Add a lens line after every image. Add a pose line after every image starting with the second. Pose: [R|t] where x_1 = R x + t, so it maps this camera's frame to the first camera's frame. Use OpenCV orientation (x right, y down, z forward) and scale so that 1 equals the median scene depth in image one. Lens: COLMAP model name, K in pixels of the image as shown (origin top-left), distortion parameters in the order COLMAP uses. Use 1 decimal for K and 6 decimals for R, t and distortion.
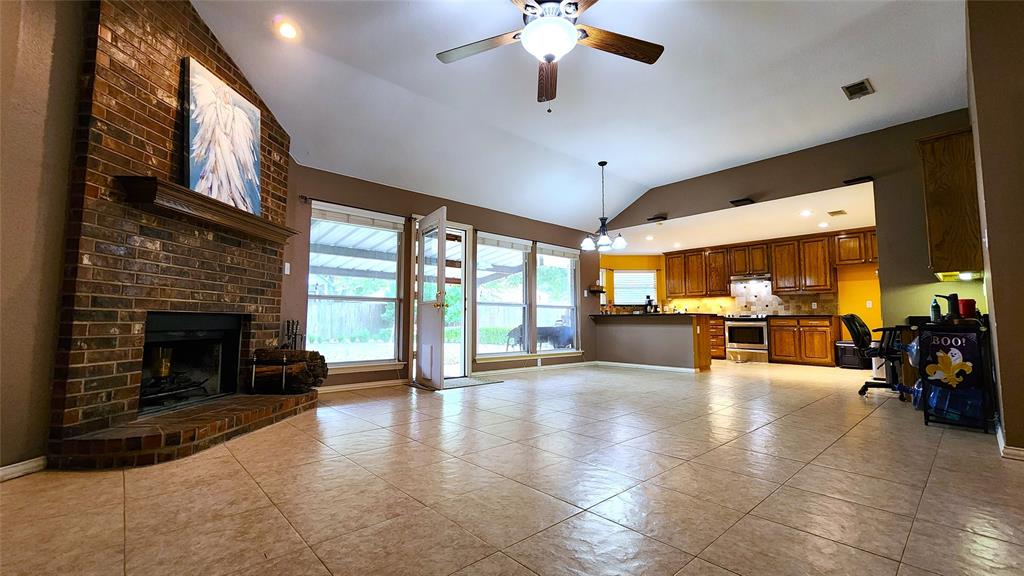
lens RADIAL K [[422.6, 0, 519.2], [0, 422.6, 286.7], [0, 0, 1]] dist [-0.000842, -0.000386]
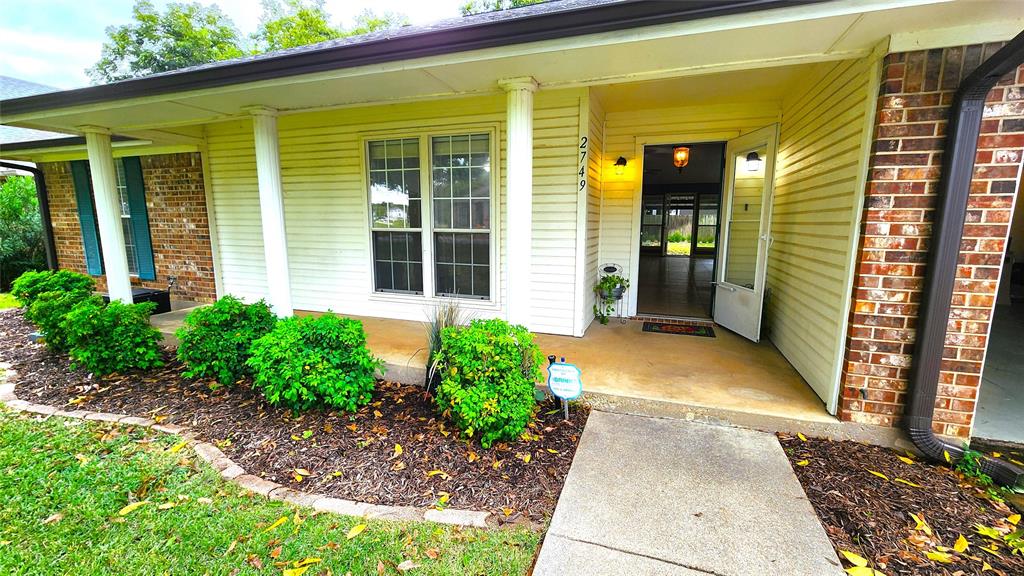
lens RADIAL K [[422.6, 0, 514.2], [0, 422.6, 287.4], [0, 0, 1]] dist [-0.000842, -0.000386]
pose [[0.461638, 0.135717, -0.876625, 1.261138], [0.073289, 0.979013, 0.190163, -0.119489], [0.884036, -0.152033, 0.442003, -0.828310]]
